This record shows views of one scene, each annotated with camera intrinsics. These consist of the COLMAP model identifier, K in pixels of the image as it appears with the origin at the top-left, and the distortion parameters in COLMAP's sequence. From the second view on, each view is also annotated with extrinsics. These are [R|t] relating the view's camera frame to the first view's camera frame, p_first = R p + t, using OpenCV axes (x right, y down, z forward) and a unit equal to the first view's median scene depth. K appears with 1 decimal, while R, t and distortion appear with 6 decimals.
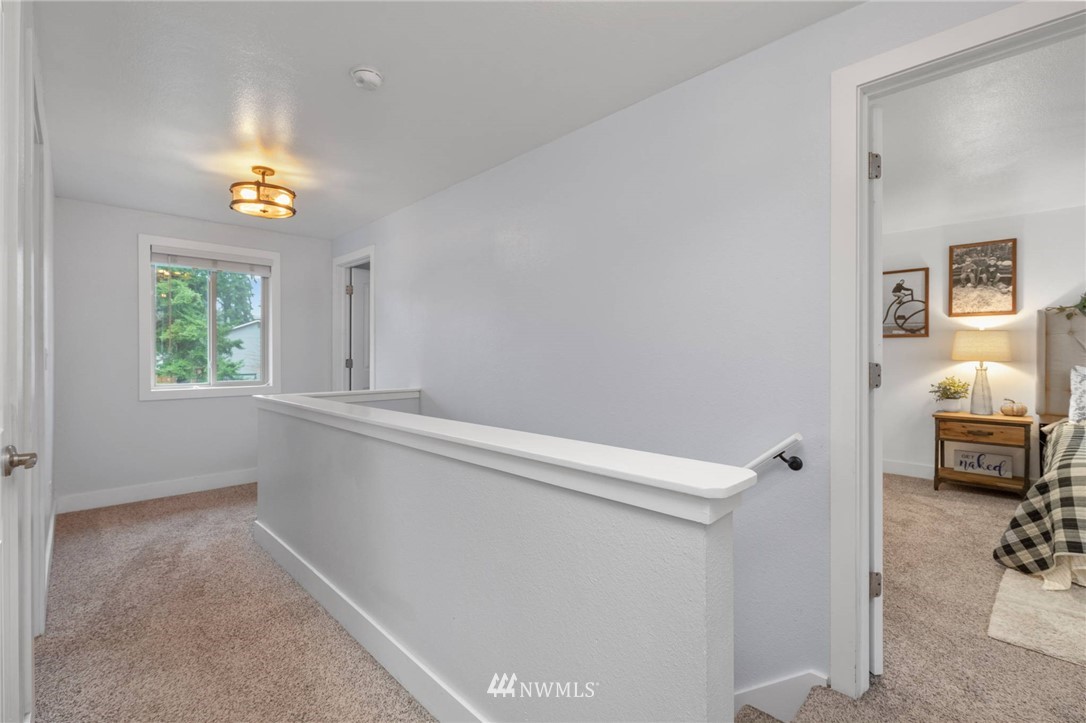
lens RADIAL K [[491.8, 0, 549.3], [0, 491.8, 360.5], [0, 0, 1]] dist [0.004395, -0.000053]
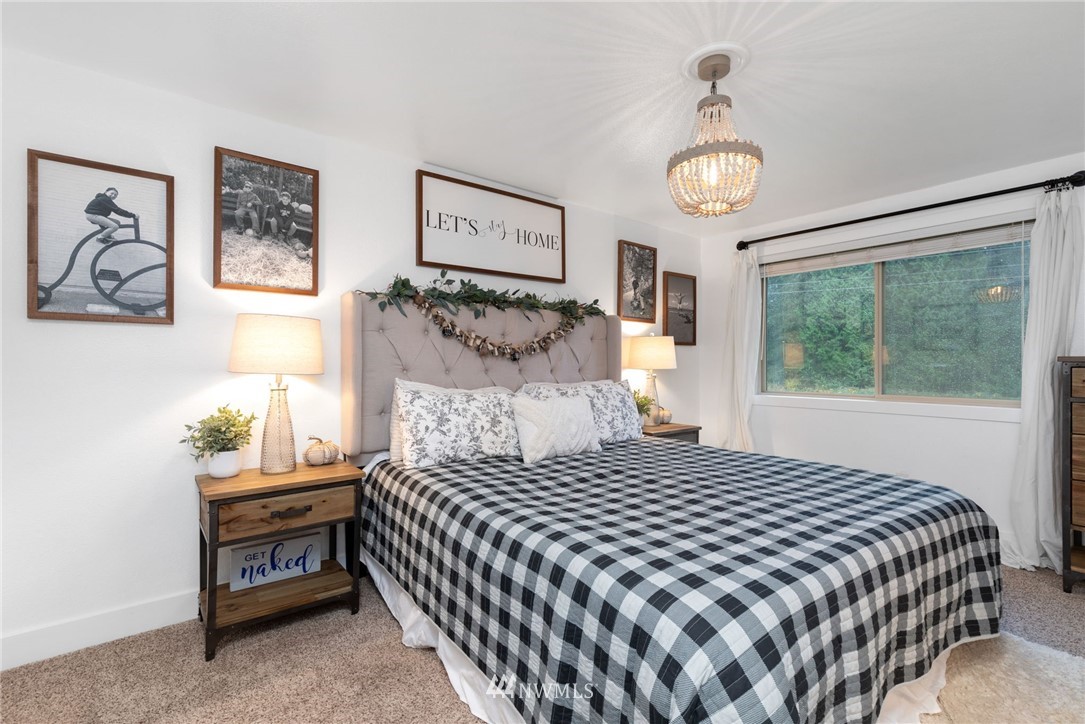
lens RADIAL K [[491.3, 0, 548.8], [0, 491.3, 361.0], [0, 0, 1]] dist [0.004395, -0.000053]
pose [[0.109989, 0.005242, 0.993919, 0.354561], [0.012831, 0.999895, -0.006693, -0.005126], [-0.993850, 0.013489, 0.109910, 0.618005]]
